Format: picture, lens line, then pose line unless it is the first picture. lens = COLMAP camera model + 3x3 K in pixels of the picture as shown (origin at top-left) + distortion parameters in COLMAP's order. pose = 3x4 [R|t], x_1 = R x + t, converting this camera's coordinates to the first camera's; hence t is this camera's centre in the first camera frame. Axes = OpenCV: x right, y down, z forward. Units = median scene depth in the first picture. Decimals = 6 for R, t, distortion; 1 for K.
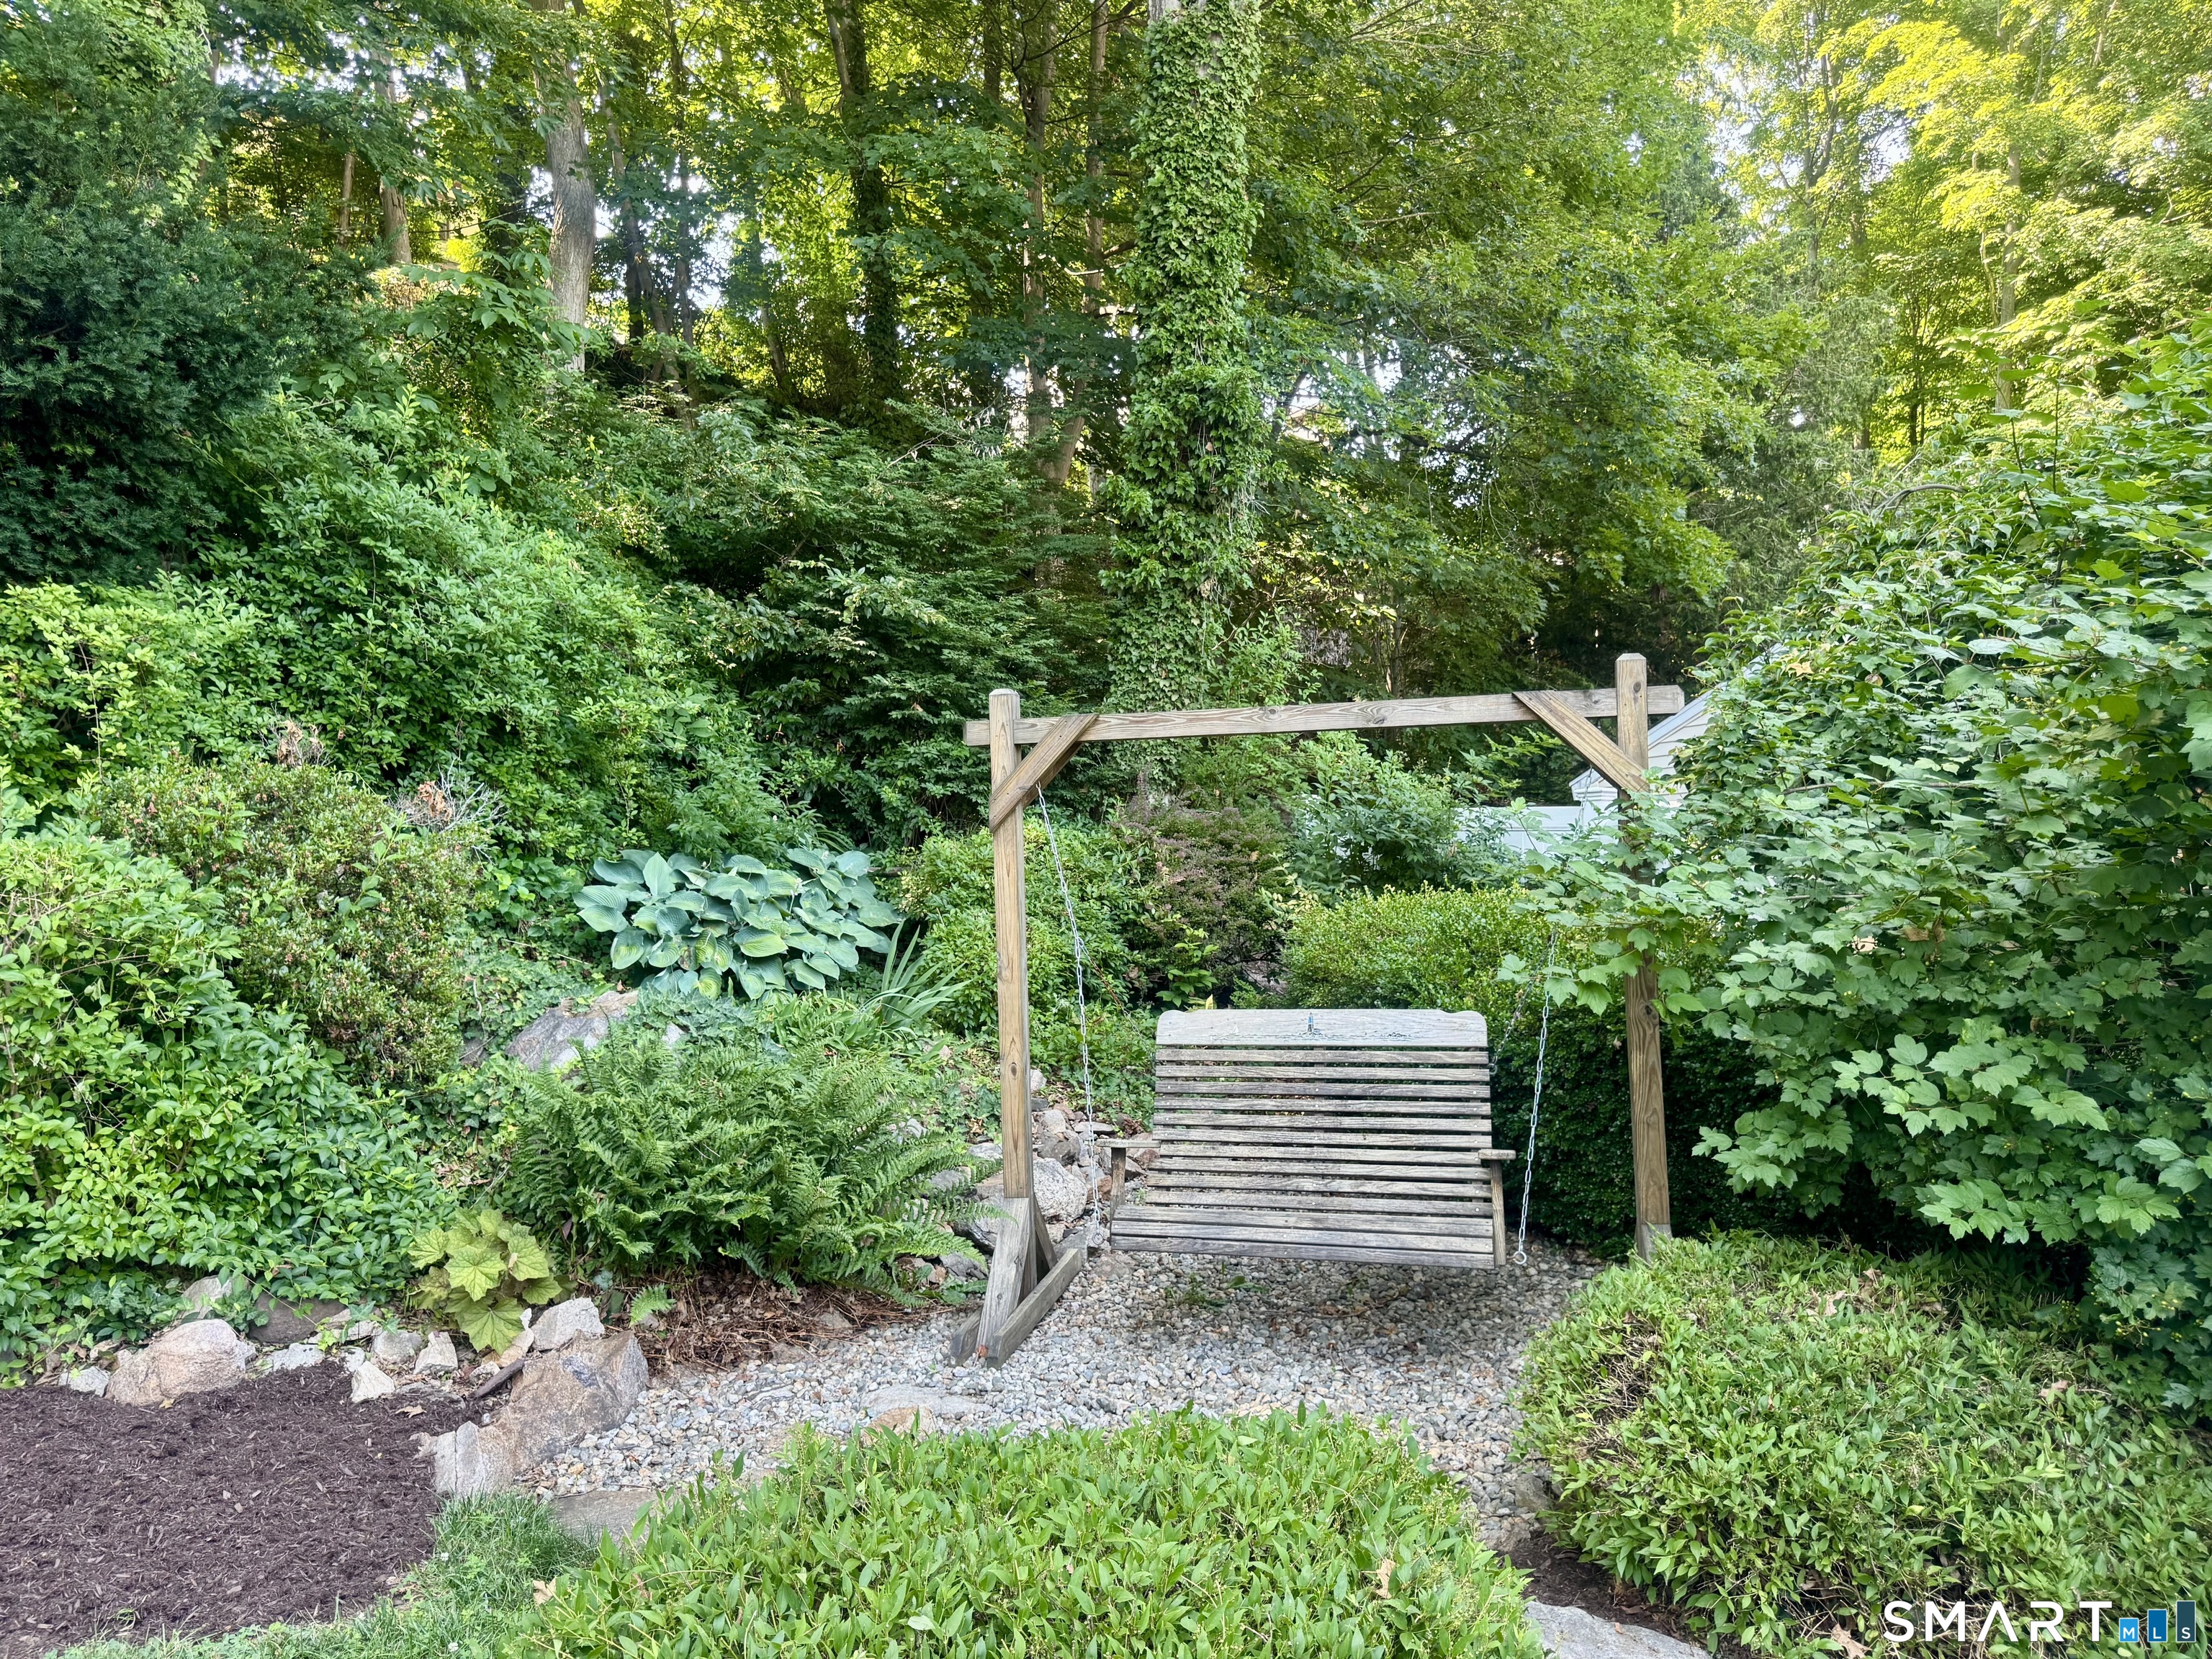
lens RADIAL K [[1538.2, 0, 1116.5], [0, 1538.2, 835.2], [0, 0, 1]] dist [0.111443, -0.209161]
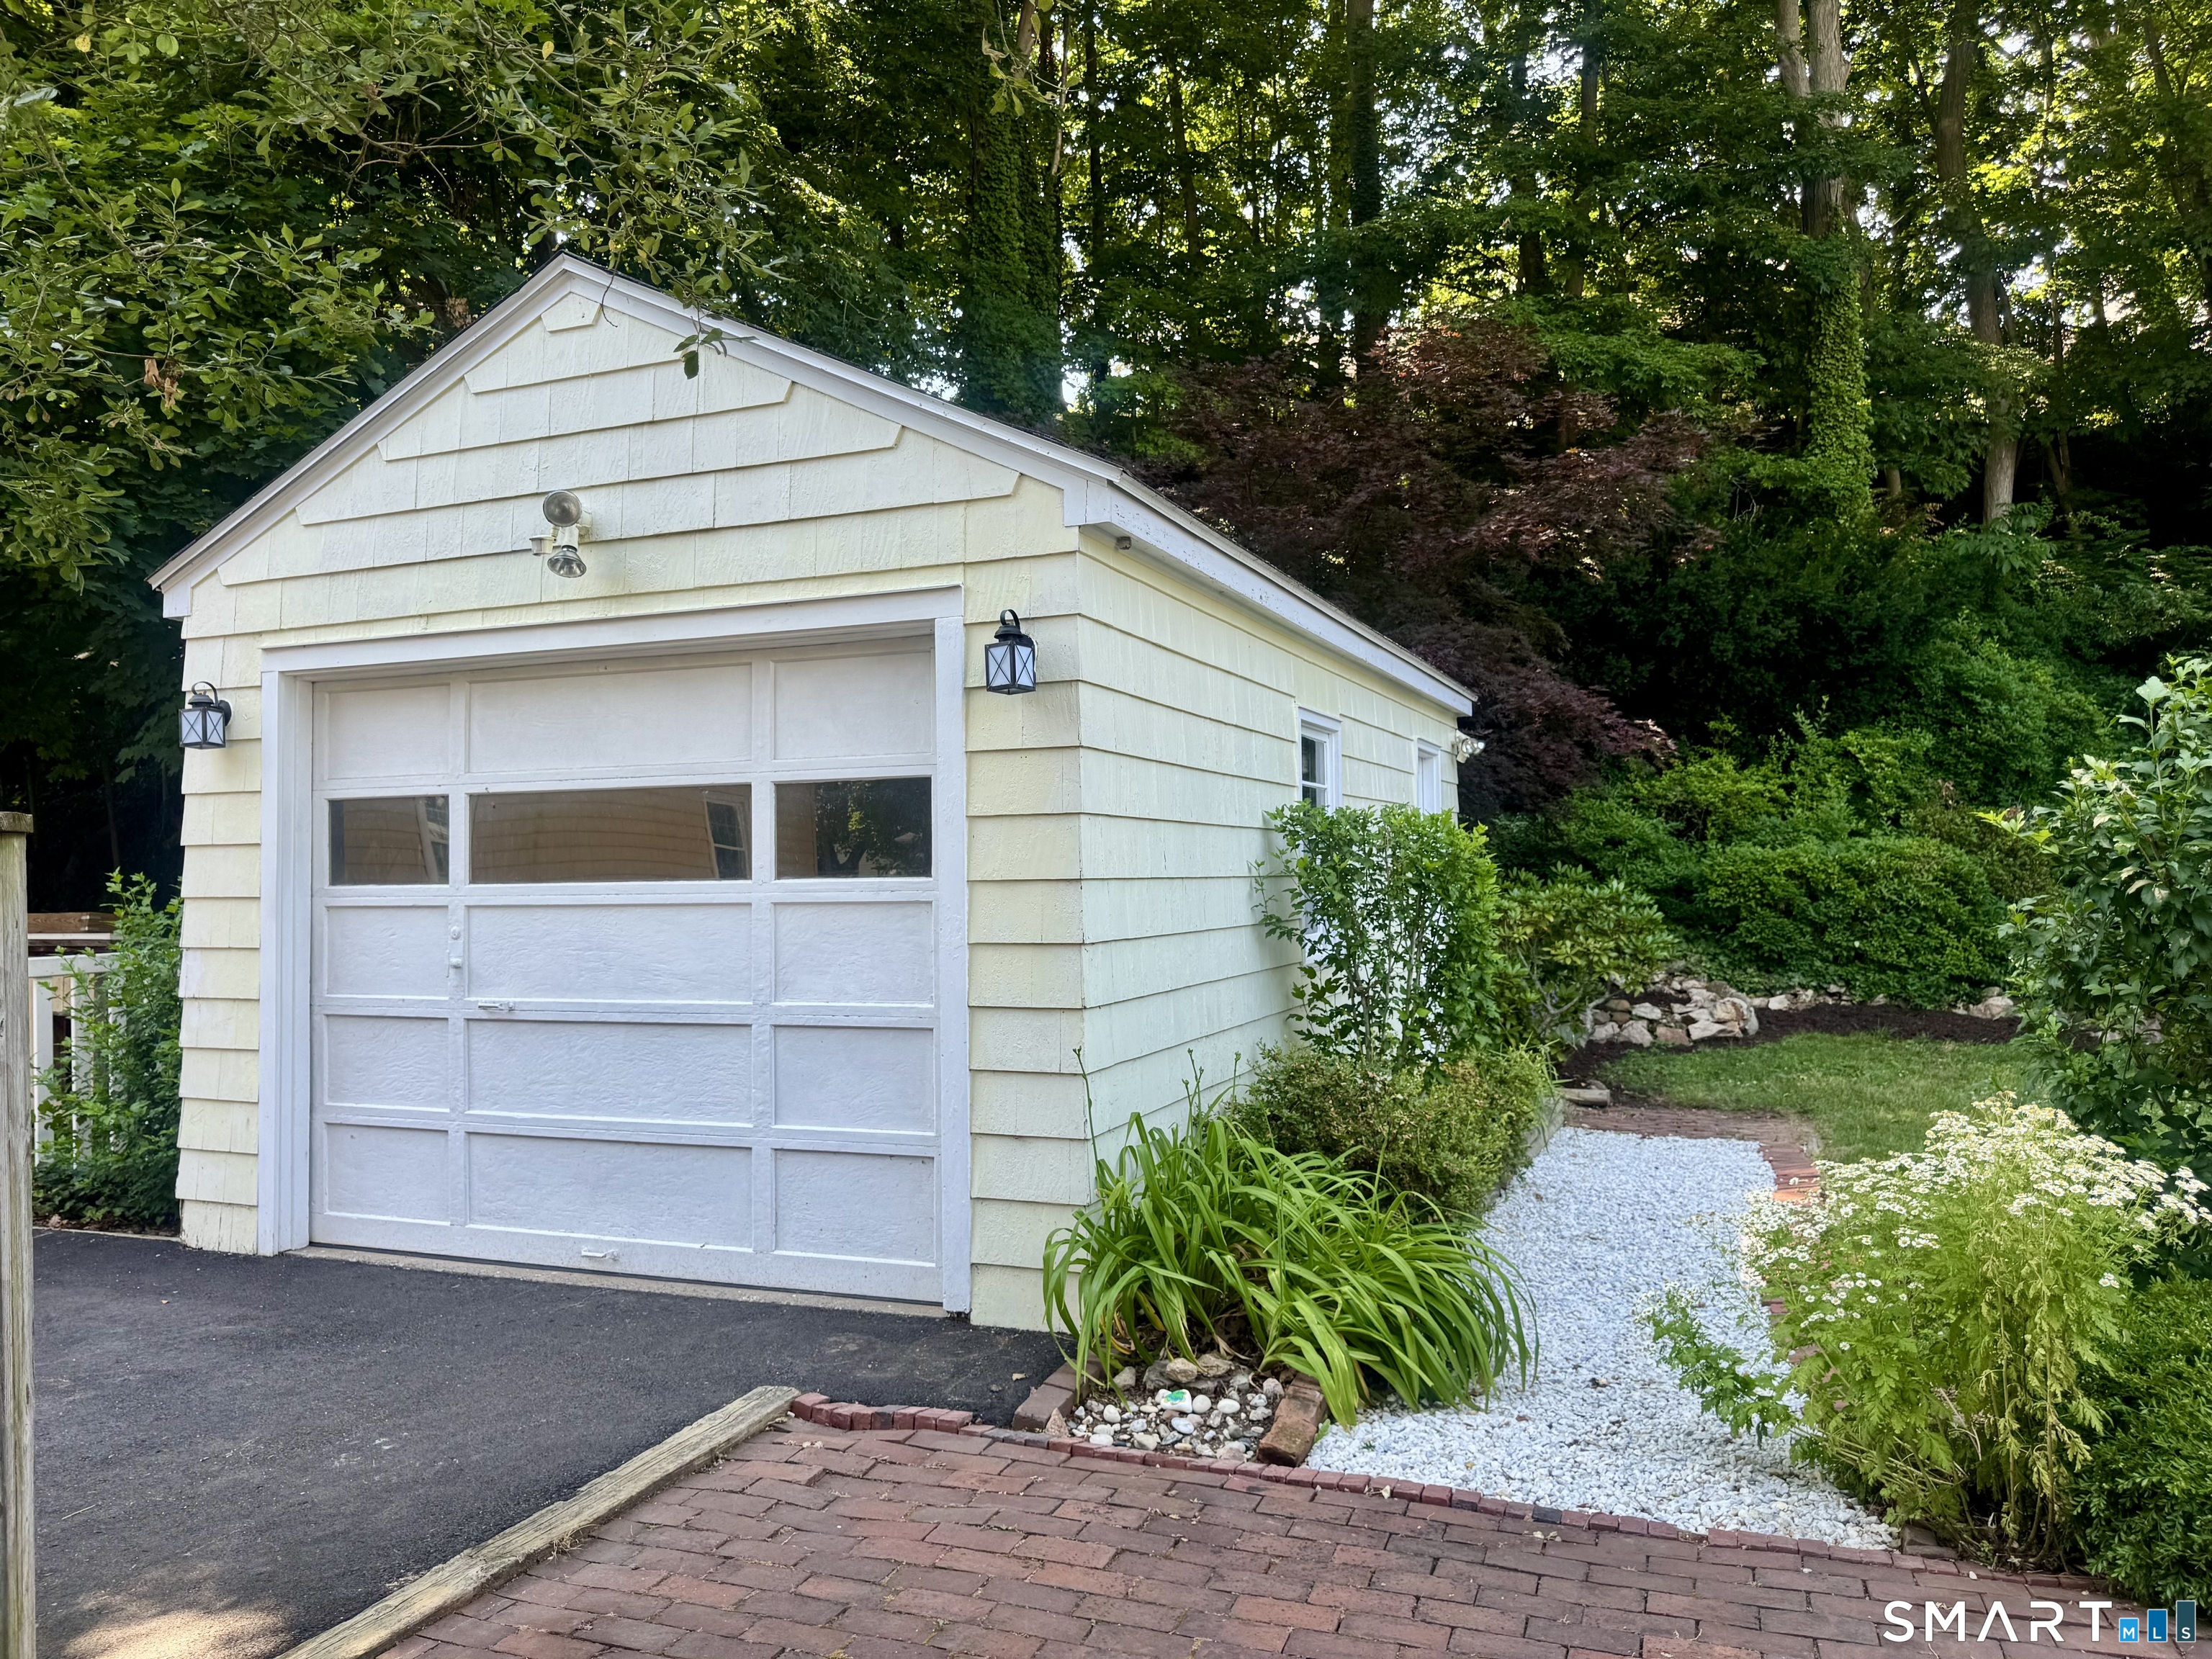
lens RADIAL K [[1538.2, 0, 1116.5], [0, 1538.2, 835.2], [0, 0, 1]] dist [0.111443, -0.209161]
pose [[0.719350, -0.013849, -0.694509, 0.182870], [0.033426, 0.999333, 0.014695, -0.066884], [0.693843, -0.033785, 0.719334, -1.455390]]
